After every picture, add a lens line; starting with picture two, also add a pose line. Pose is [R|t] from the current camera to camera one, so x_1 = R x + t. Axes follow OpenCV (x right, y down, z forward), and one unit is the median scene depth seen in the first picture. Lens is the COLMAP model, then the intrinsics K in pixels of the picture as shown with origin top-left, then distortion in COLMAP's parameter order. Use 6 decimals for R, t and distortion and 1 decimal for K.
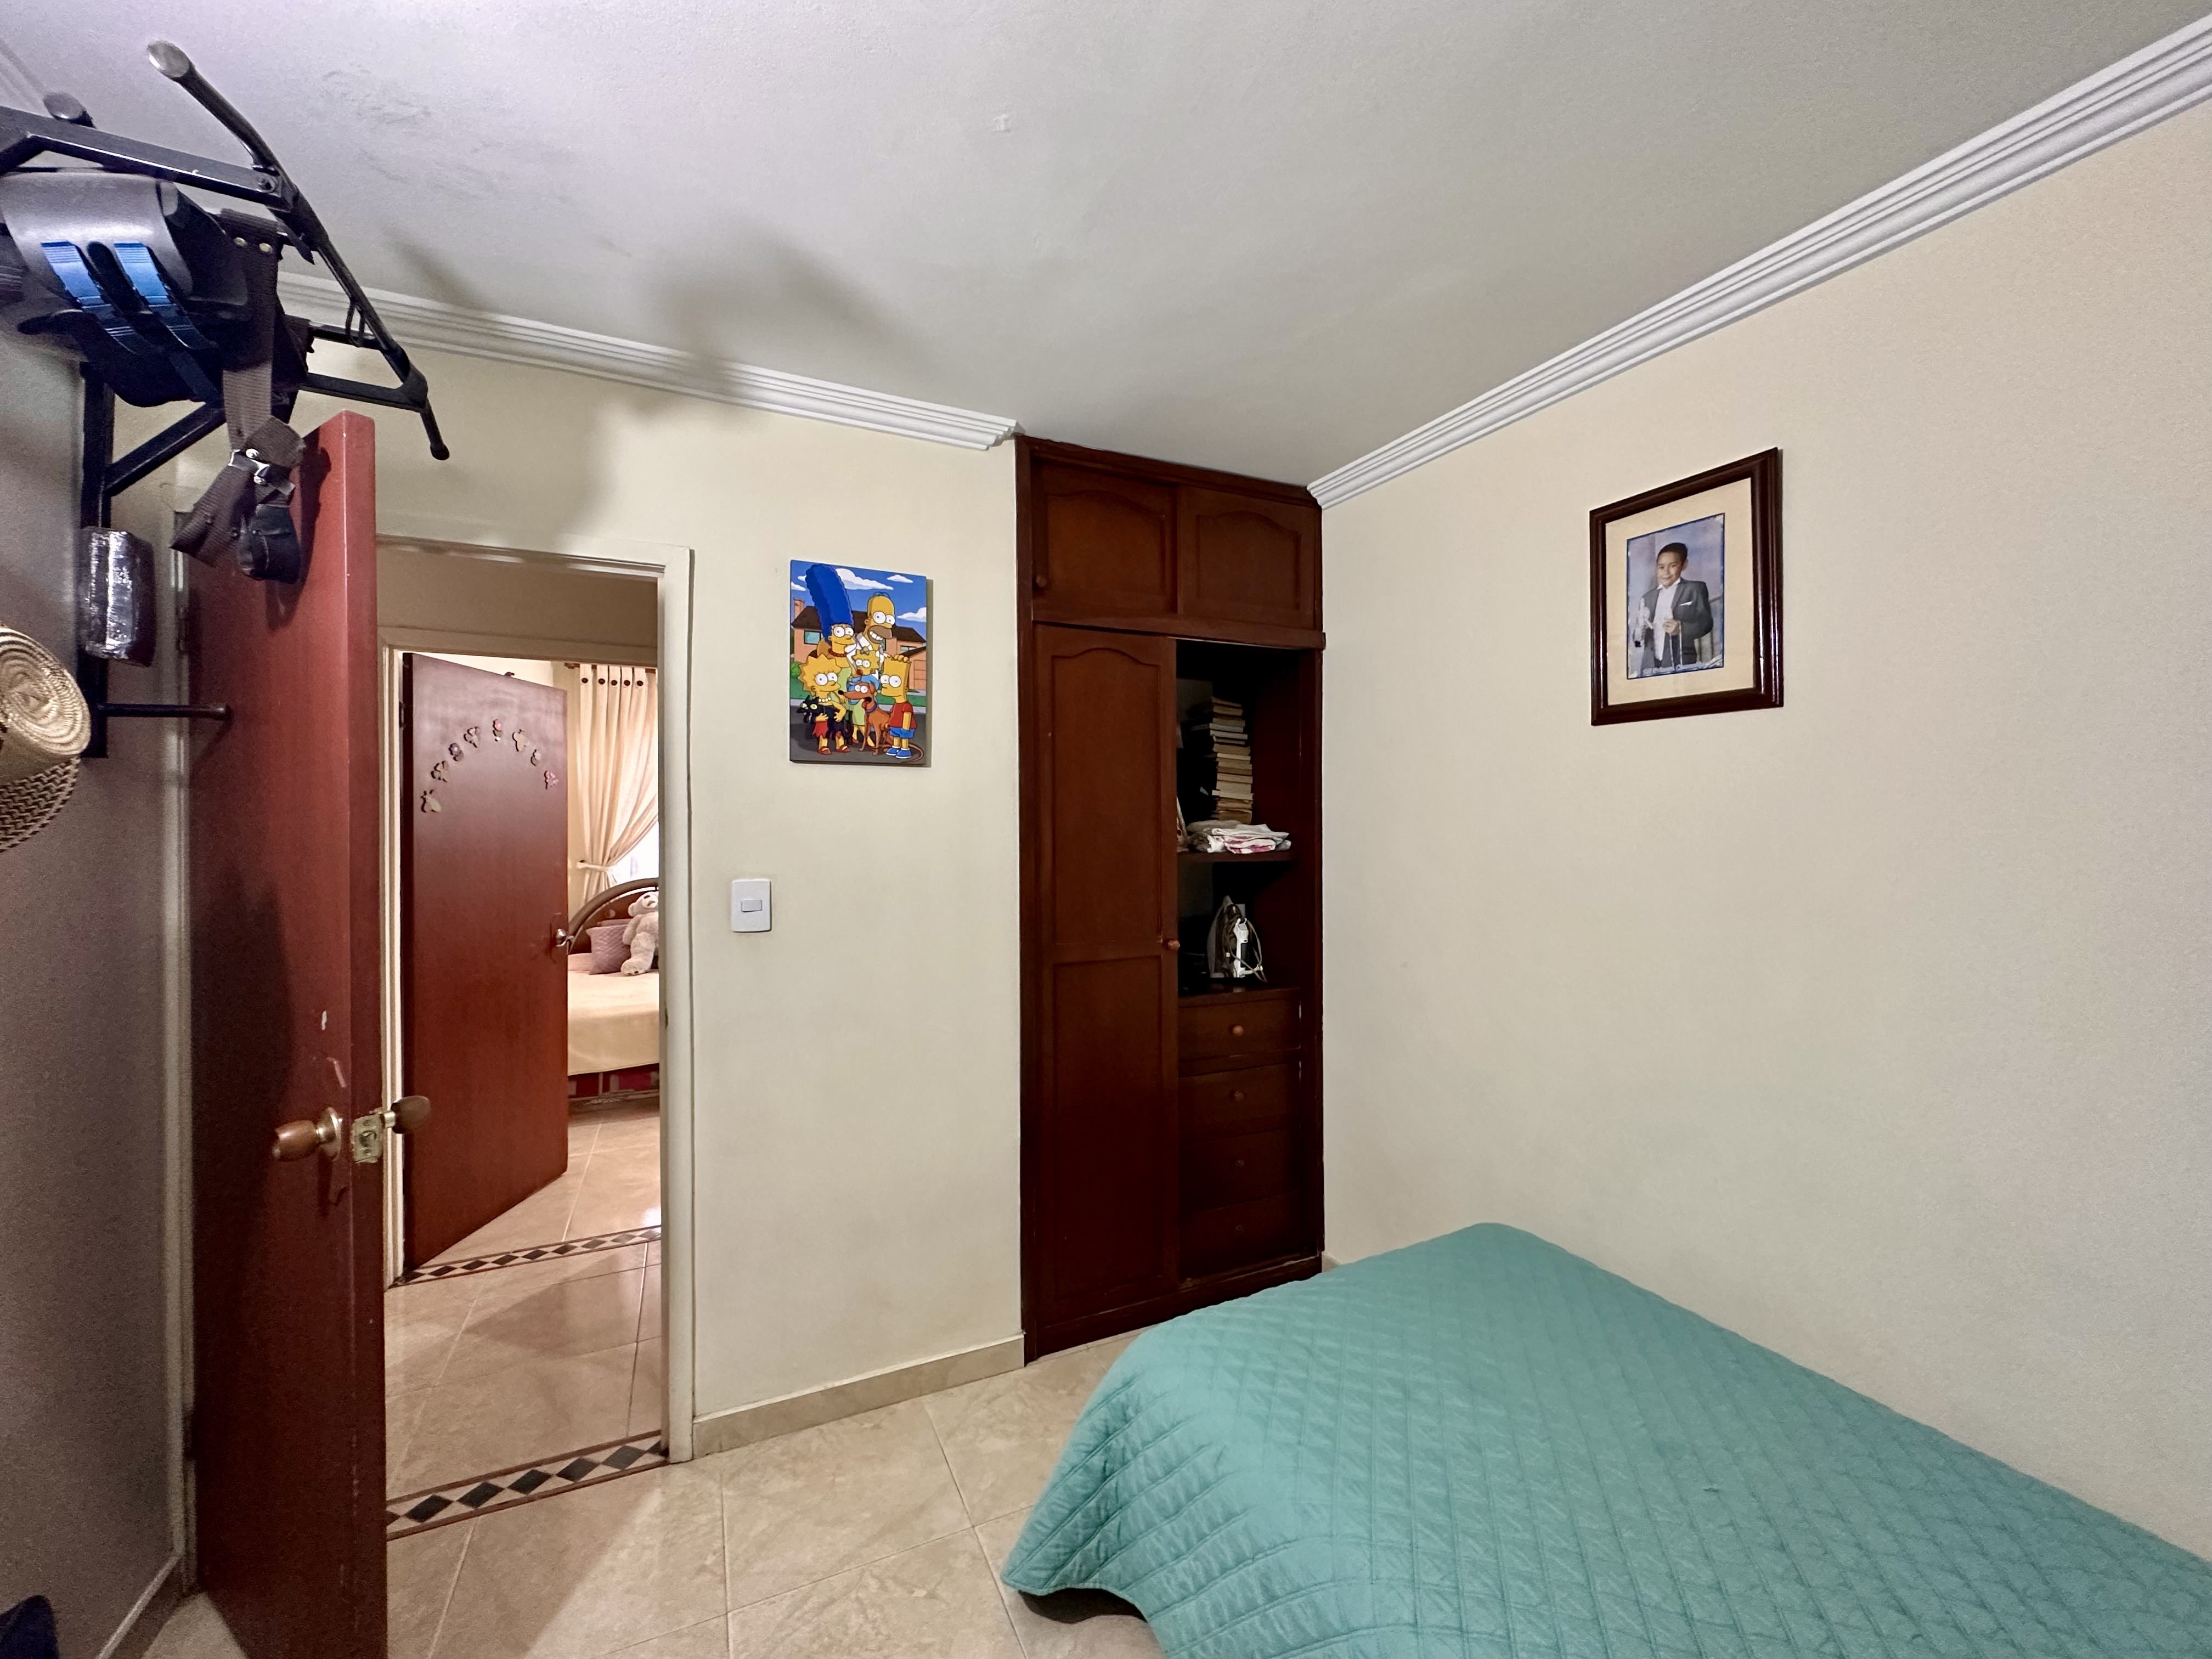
lens RADIAL K [[880.4, 0, 1105.0], [0, 880.4, 825.7], [0, 0, 1]] dist [-0.000483, 0.000173]
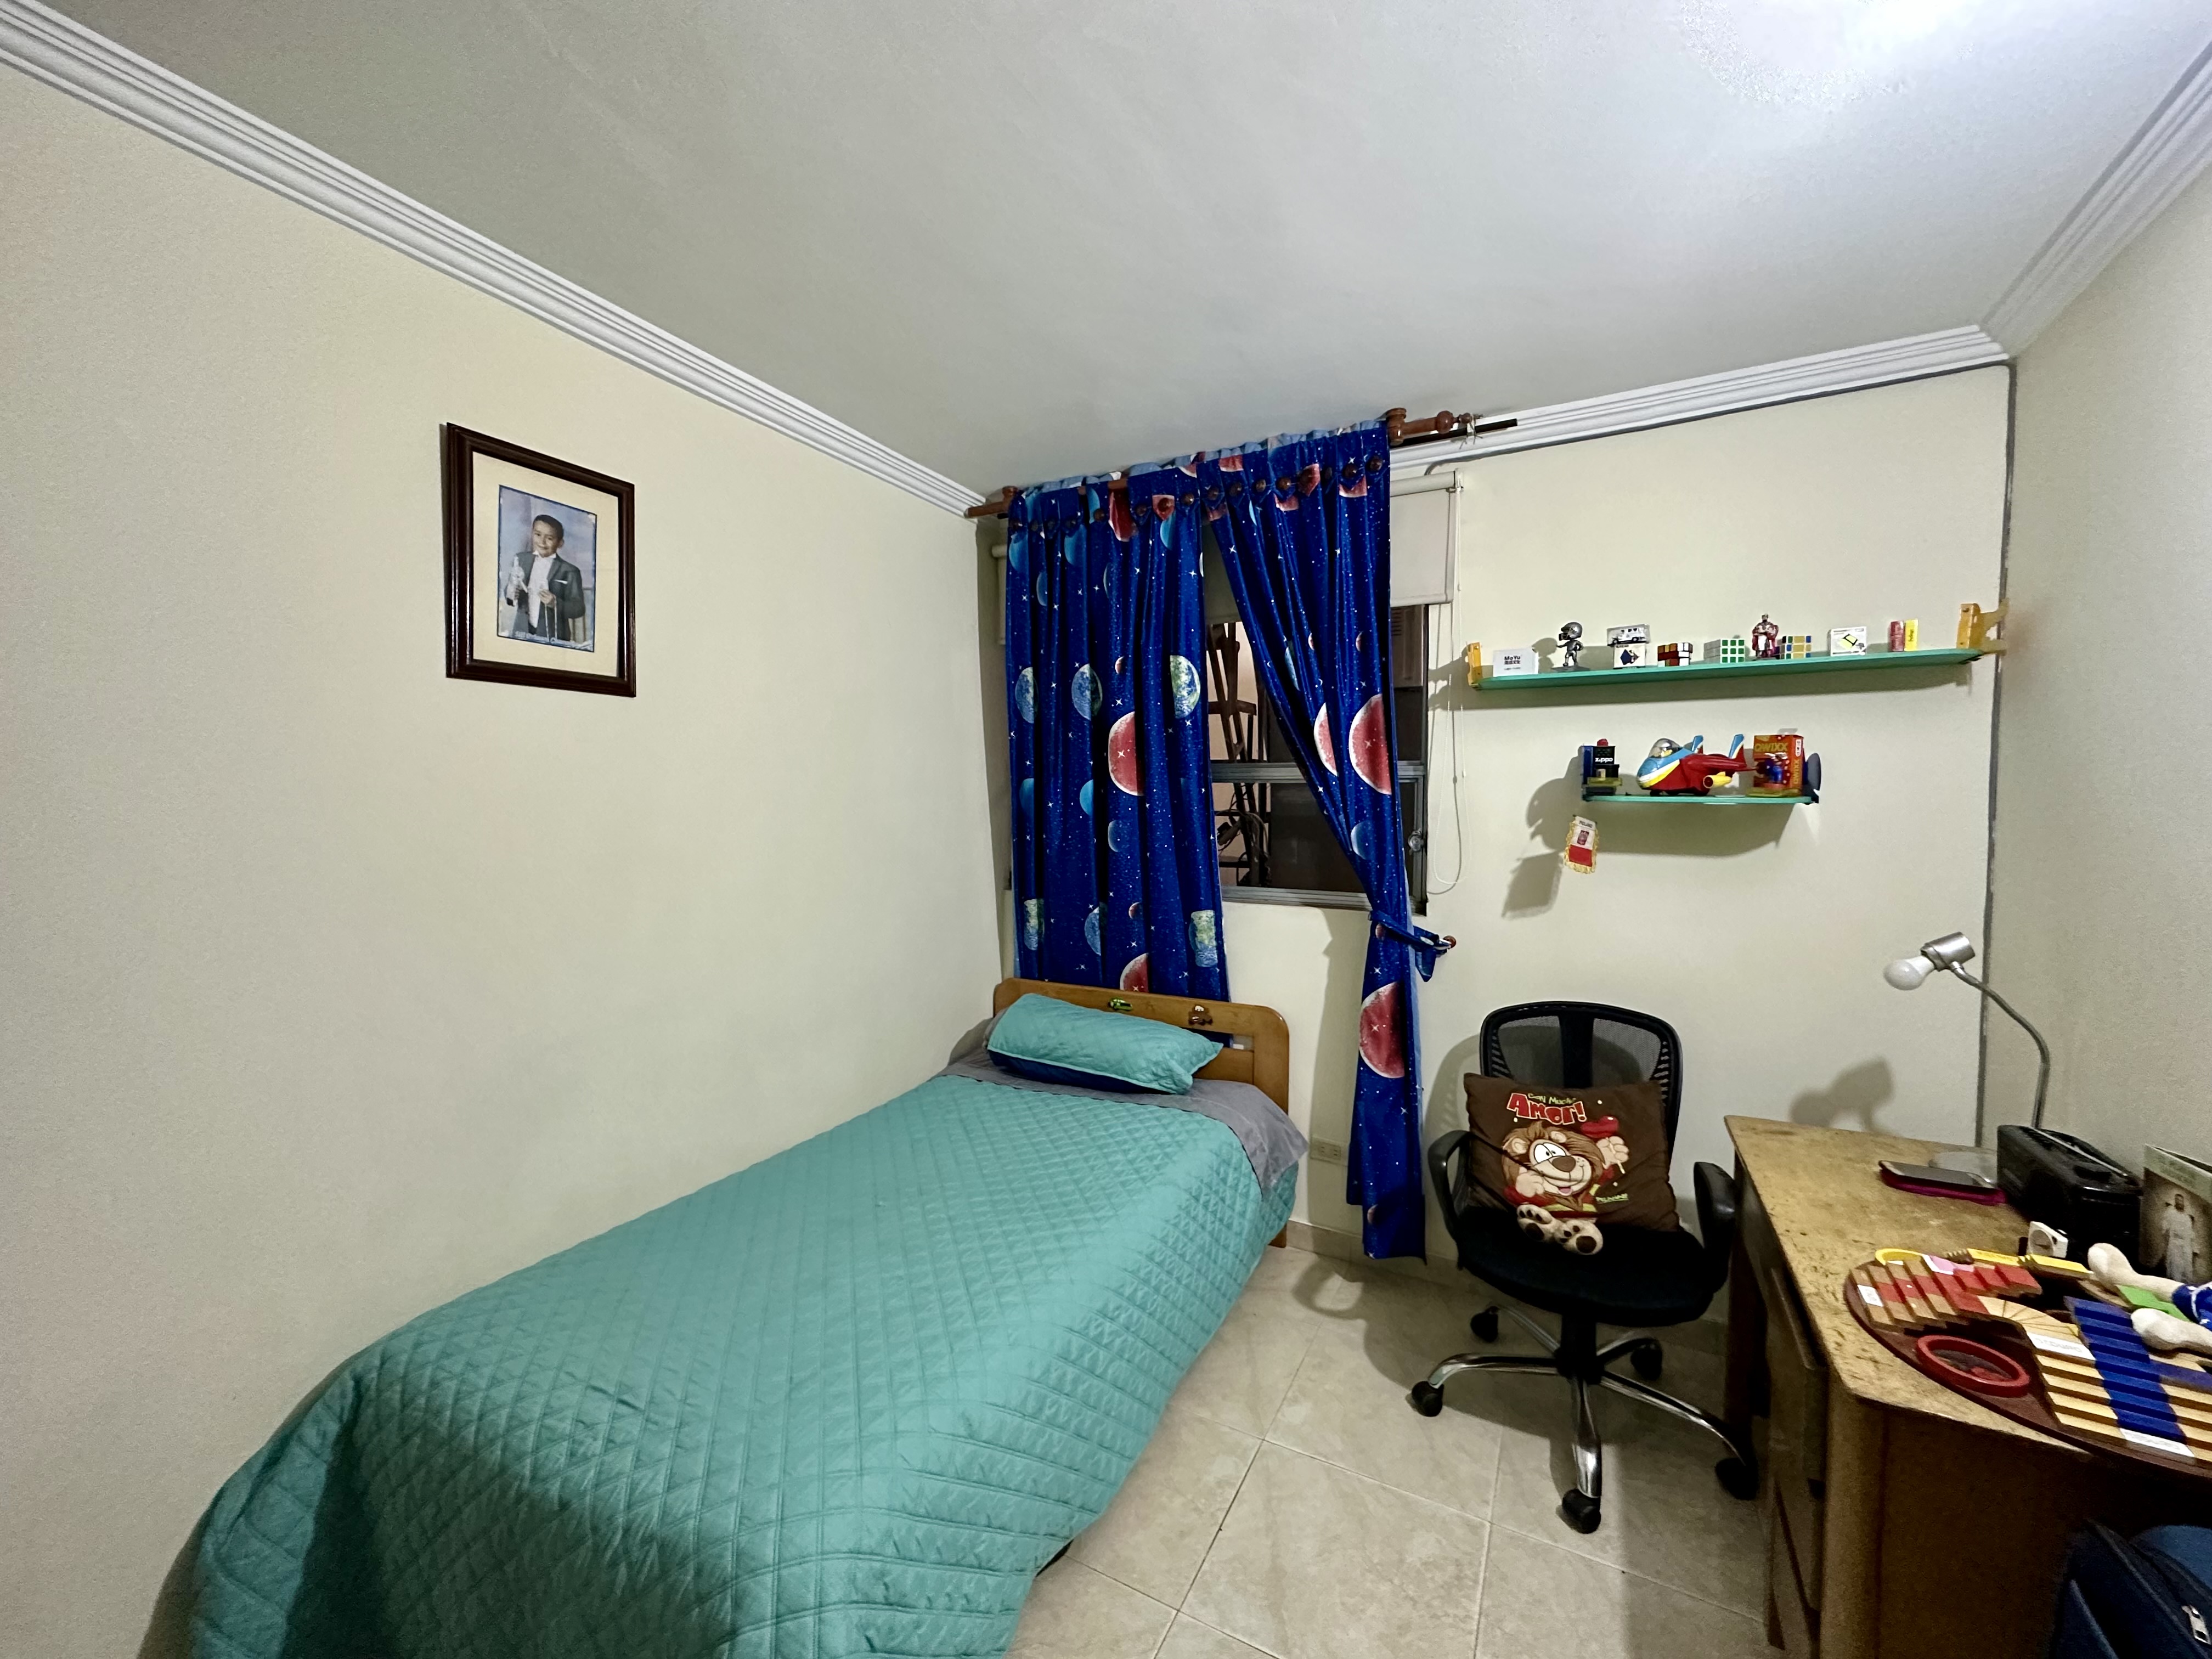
lens RADIAL K [[880.4, 0, 1105.0], [0, 880.4, 825.7], [0, 0, 1]] dist [-0.000483, 0.000173]
pose [[-0.593321, -0.032812, 0.804297, -0.558155], [0.002840, 0.999077, 0.042854, -0.005496], [-0.804961, 0.027711, -0.592680, 1.084364]]
